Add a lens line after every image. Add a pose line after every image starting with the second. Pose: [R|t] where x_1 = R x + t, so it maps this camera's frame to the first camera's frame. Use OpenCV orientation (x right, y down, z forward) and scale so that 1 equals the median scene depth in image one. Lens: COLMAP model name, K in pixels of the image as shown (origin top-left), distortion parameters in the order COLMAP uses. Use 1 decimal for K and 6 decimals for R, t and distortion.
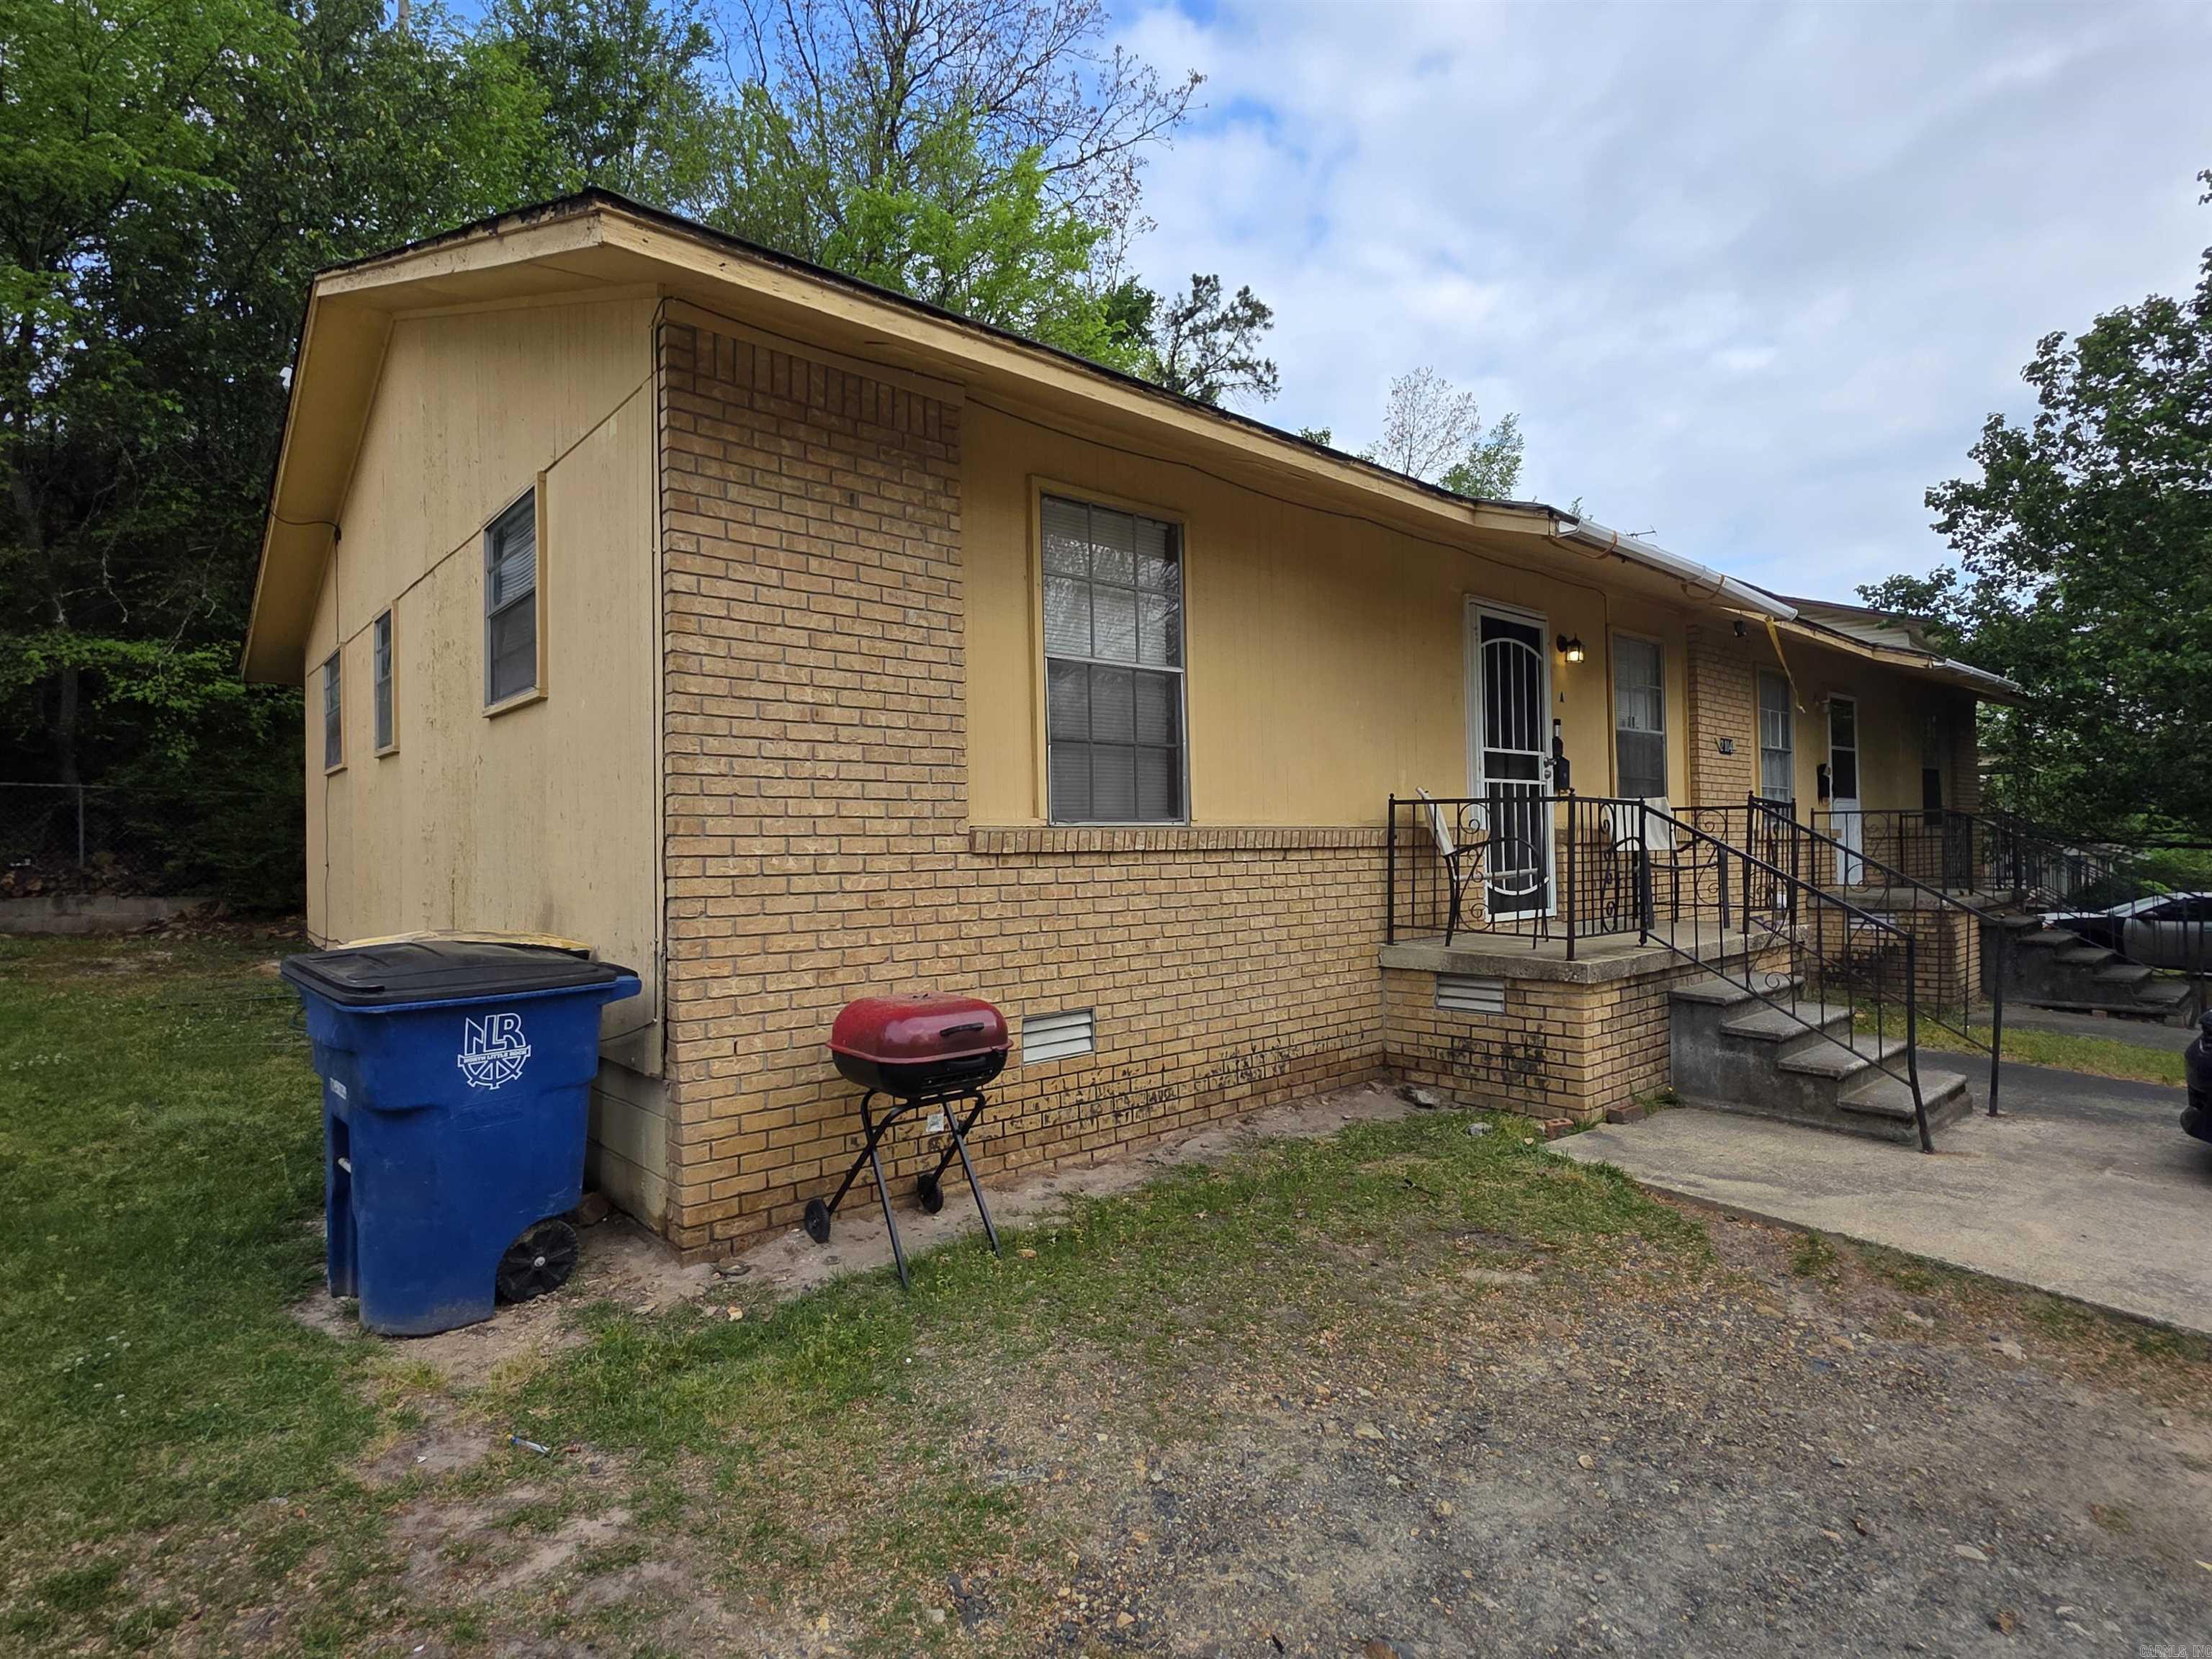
lens RADIAL K [[1101.4, 0, 1106.0], [0, 1101.4, 829.5], [0, 0, 1]] dist [0.000893, 0.000099]
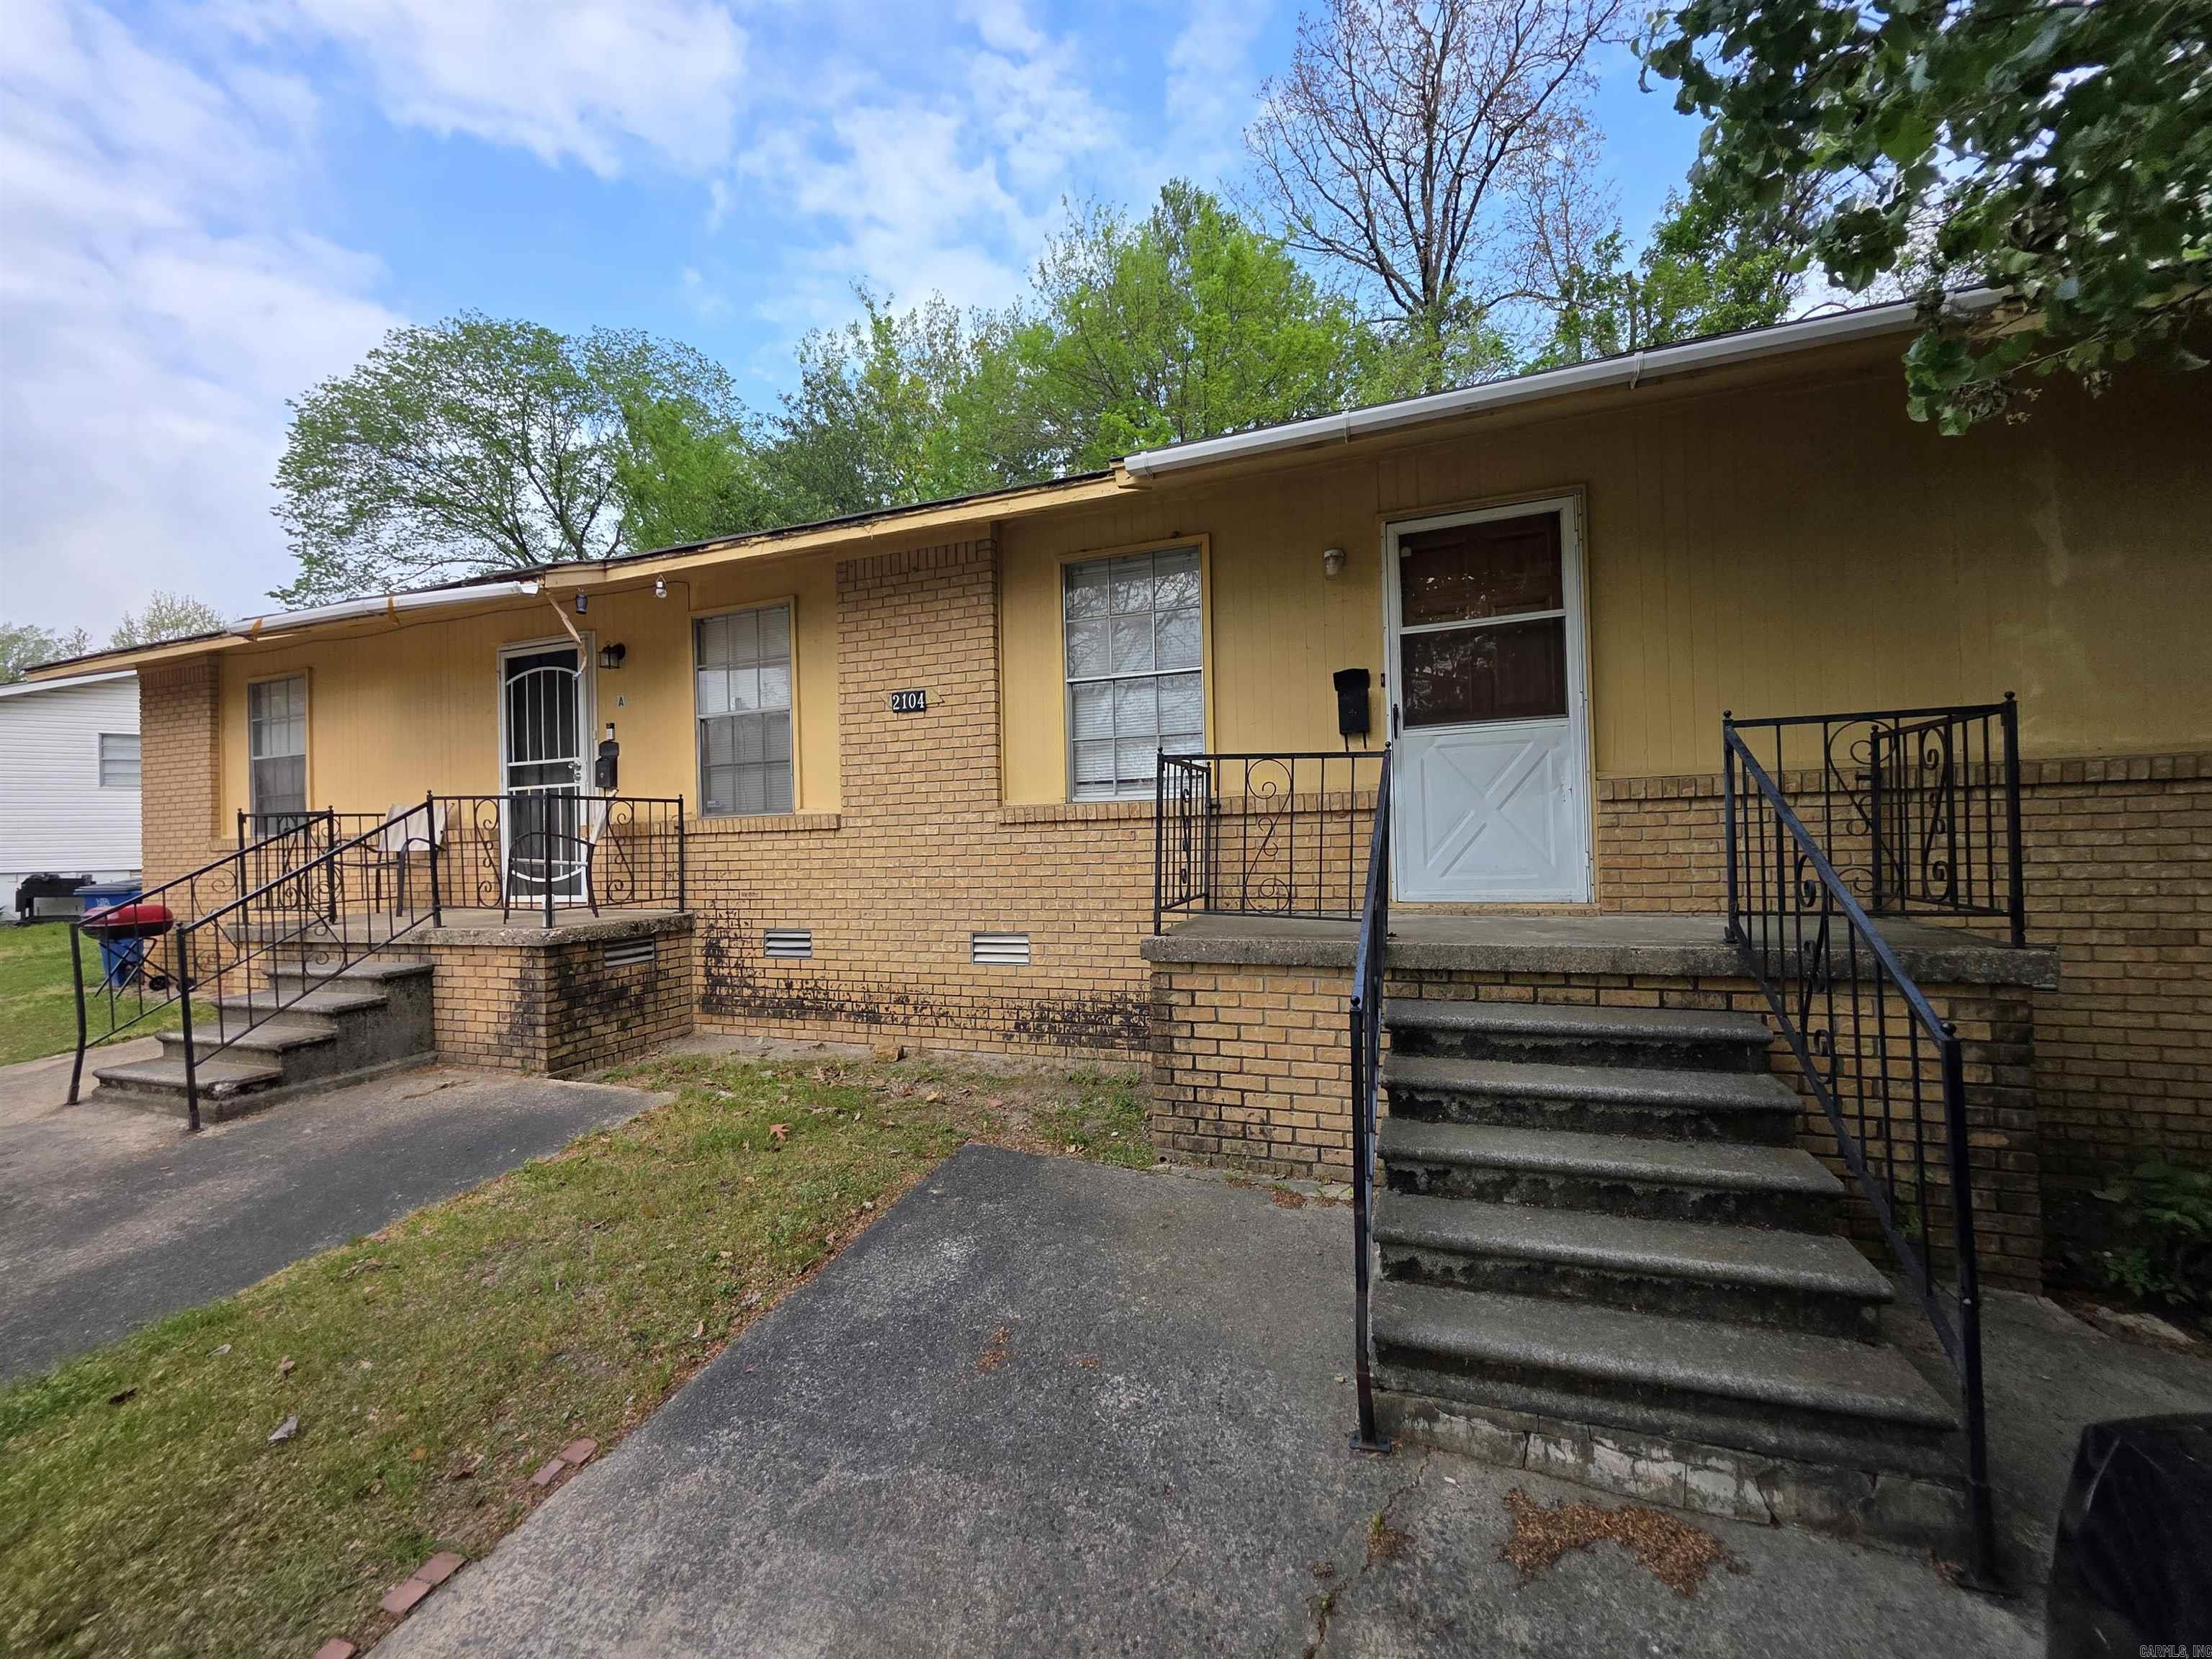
lens RADIAL K [[877.2, 0, 1091.3], [0, 877.2, 834.2], [0, 0, 1]] dist [0.001958, 0.000484]
pose [[0.479584, 0.016543, -0.877340, 1.294786], [0.045681, 0.997996, 0.043789, -0.006402], [0.876306, -0.061078, 0.477867, 0.922040]]
